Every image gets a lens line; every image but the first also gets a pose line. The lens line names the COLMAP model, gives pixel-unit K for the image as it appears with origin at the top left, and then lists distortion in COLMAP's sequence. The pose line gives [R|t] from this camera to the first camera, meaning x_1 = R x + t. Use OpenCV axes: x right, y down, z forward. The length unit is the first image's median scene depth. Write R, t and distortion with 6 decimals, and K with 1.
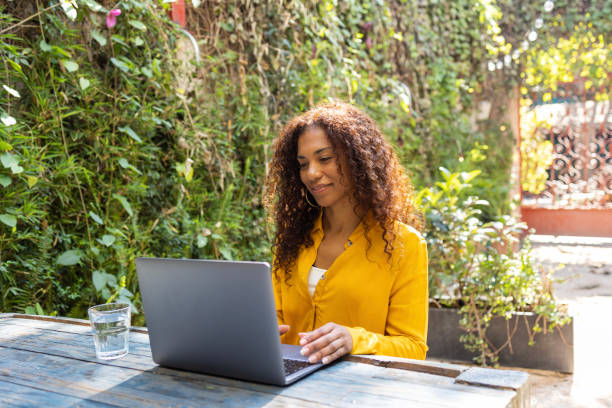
lens RADIAL K [[894.1, 0, 307.3], [0, 894.1, 182.5], [0, 0, 1]] dist [0.191381, -0.062740]
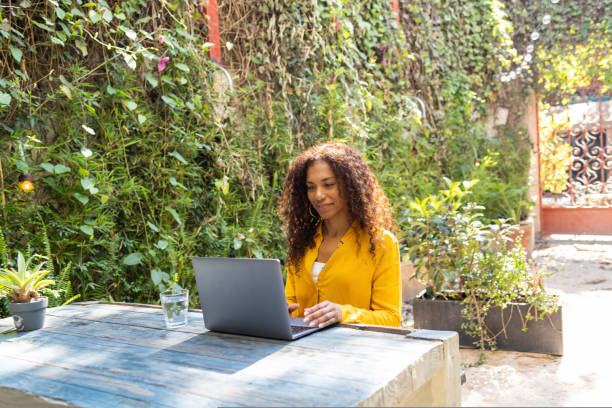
lens RADIAL K [[894.1, 0, 307.3], [0, 894.1, 182.5], [0, 0, 1]] dist [0.191381, -0.062740]
pose [[0.999170, -0.015267, -0.037768, 0.018407], [0.015229, 0.999883, -0.001277, -0.011645], [0.037783, 0.000701, 0.999286, -0.157901]]
